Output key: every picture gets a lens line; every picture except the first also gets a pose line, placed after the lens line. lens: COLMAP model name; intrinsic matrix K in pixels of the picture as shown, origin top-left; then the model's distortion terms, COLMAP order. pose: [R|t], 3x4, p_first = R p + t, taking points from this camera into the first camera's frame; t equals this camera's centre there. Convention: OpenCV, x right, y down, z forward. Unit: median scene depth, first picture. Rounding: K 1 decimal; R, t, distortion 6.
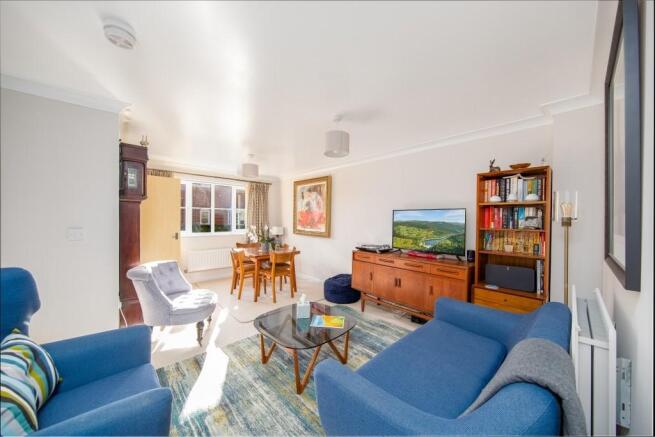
lens RADIAL K [[242.0, 0, 326.5], [0, 242.0, 218.7], [0, 0, 1]] dist [0.012465, 0.000091]
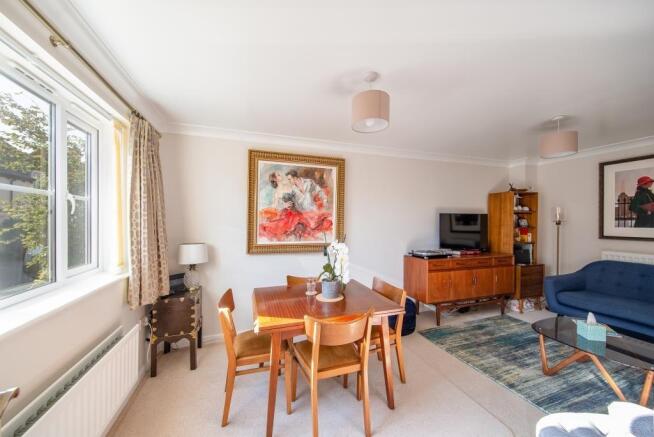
lens RADIAL K [[241.7, 0, 328.9], [0, 241.7, 219.3], [0, 0, 1]] dist [0.012465, 0.000091]
pose [[0.376540, -0.004066, 0.926392, -0.578869], [0.006510, 0.999977, 0.001743, -0.010519], [-0.926378, 0.005375, 0.376558, 0.718877]]
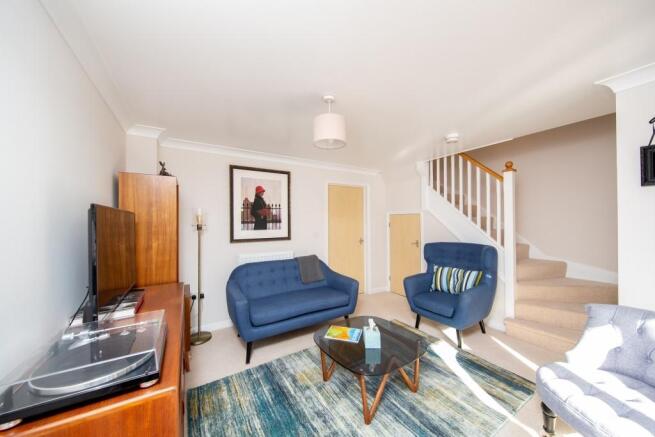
lens RADIAL K [[242.0, 0, 327.7], [0, 242.0, 217.1], [0, 0, 1]] dist [0.012465, 0.000091]
pose [[-0.980359, 0.012553, 0.196823, -0.055620], [0.009582, 0.999825, -0.016041, -0.007601], [-0.196990, -0.013840, -0.980308, 0.864380]]
